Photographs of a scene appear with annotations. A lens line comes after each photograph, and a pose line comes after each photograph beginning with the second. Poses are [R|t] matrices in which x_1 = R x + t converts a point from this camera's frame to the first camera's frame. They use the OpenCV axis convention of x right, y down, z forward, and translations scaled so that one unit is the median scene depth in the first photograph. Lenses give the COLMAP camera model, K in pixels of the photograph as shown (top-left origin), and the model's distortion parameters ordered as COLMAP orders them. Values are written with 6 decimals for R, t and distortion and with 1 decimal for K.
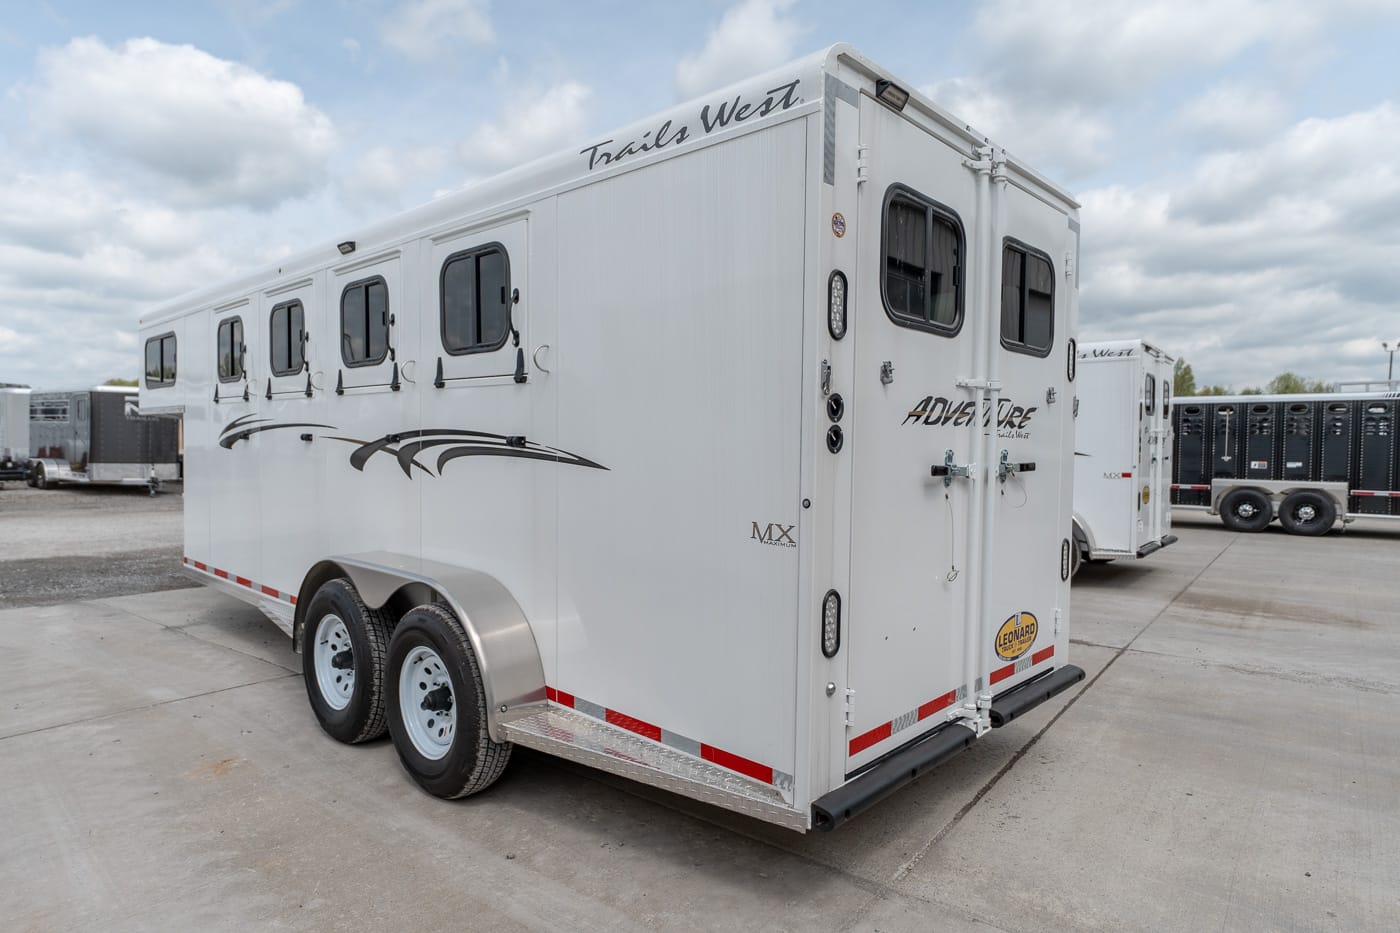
lens RADIAL K [[835.2, 0, 697.1], [0, 835.2, 473.1], [0, 0, 1]] dist [-0.002185, -0.002508]
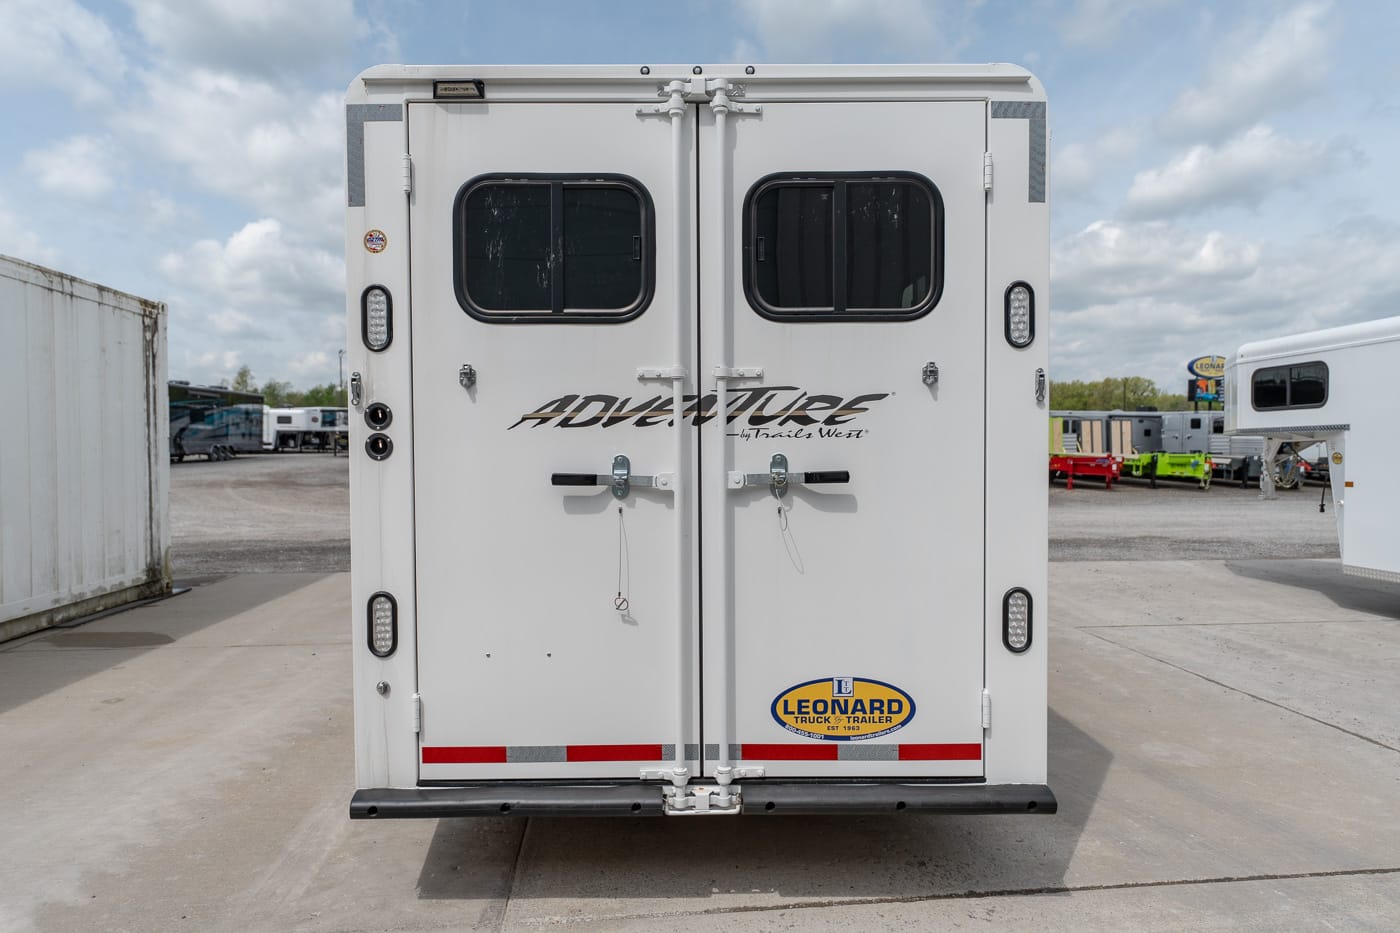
lens RADIAL K [[835.2, 0, 685.1], [0, 835.2, 468.2], [0, 0, 1]] dist [-0.002185, -0.002508]
pose [[0.679755, 0.003513, -0.733431, 0.858262], [-0.013803, 0.999873, -0.008003, -0.007694], [0.733310, 0.015564, 0.679717, 0.415930]]
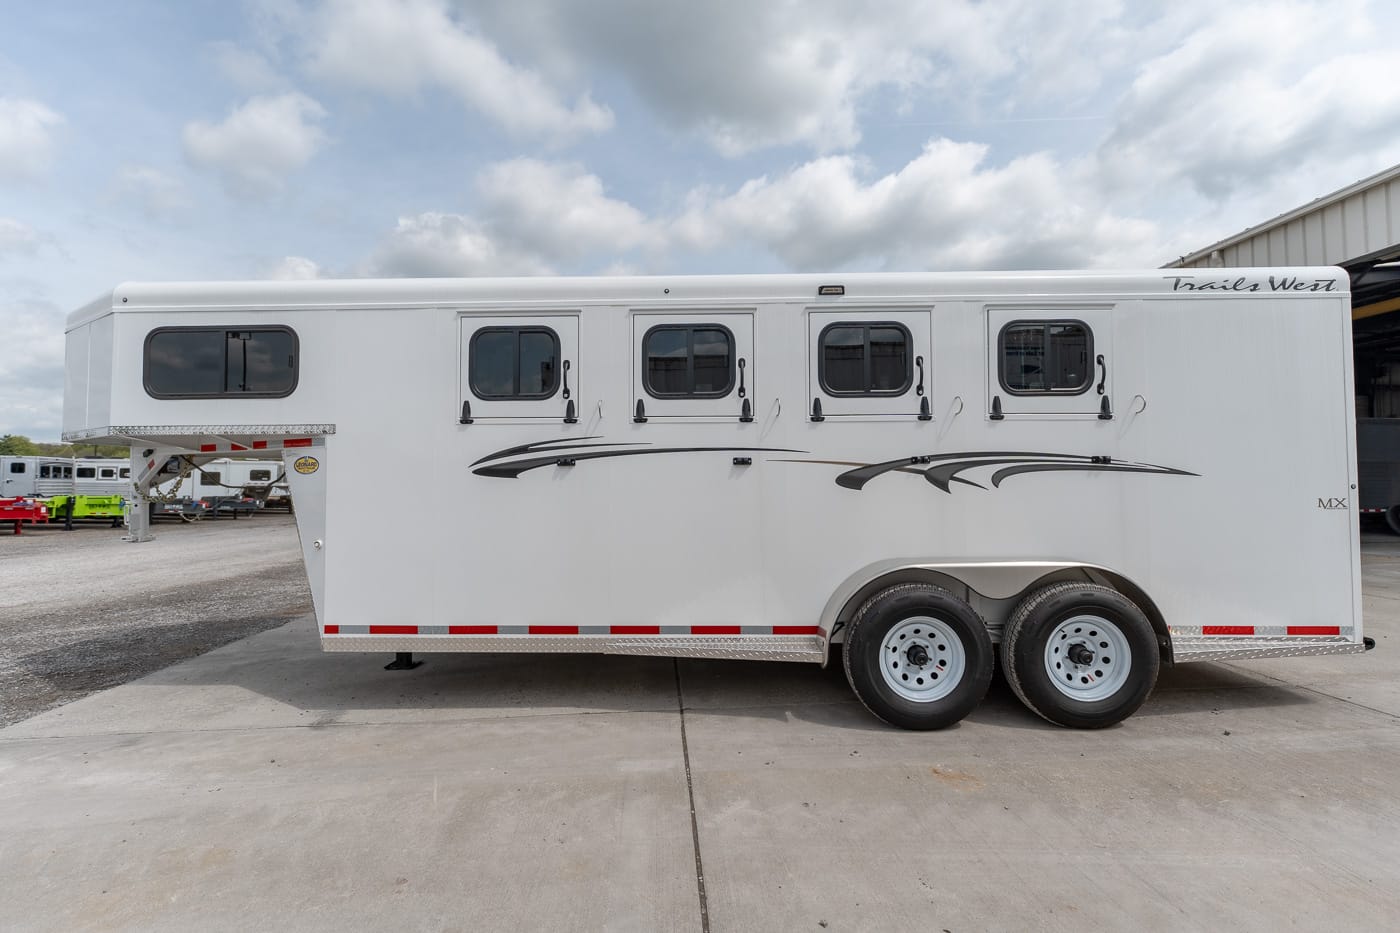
lens RADIAL K [[609.6, 0, 706.0], [0, 609.6, 466.9], [0, 0, 1]] dist [-0.003514, 0.001085]
pose [[0.736060, 0.003346, 0.676908, -1.434109], [0.041409, 0.997892, -0.049961, -0.001545], [-0.675649, 0.064804, 0.734370, 0.694852]]
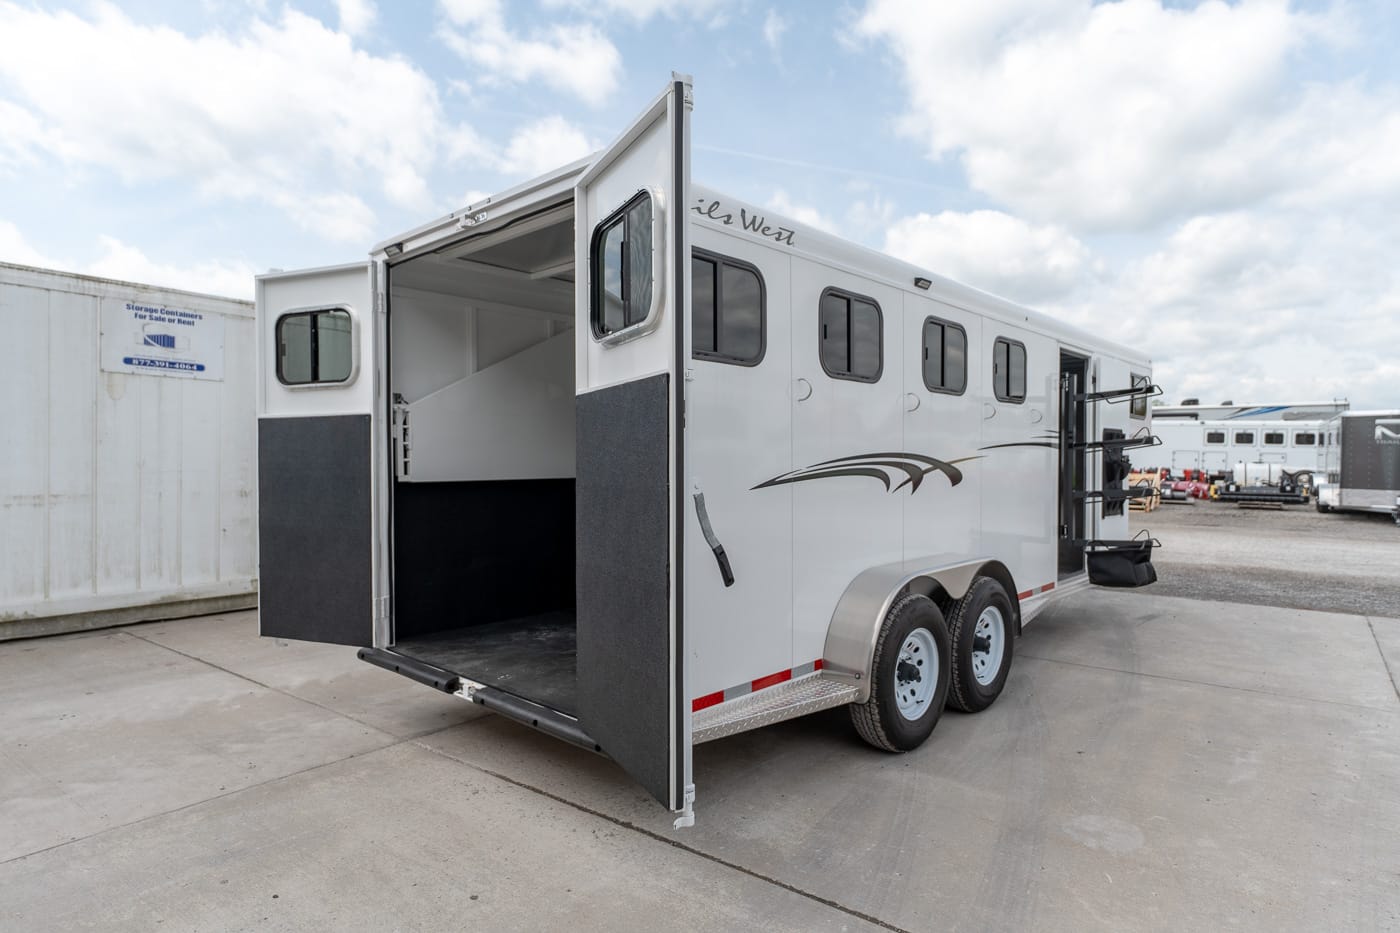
lens RADIAL K [[761.8, 0, 706.0], [0, 761.8, 467.7], [0, 0, 1]] dist [0.002707, -0.001118]
pose [[0.008527, -0.004982, -0.999951, 1.356070], [-0.037478, 0.999283, -0.005298, -0.022964], [0.999261, 0.037521, 0.008334, 1.247788]]
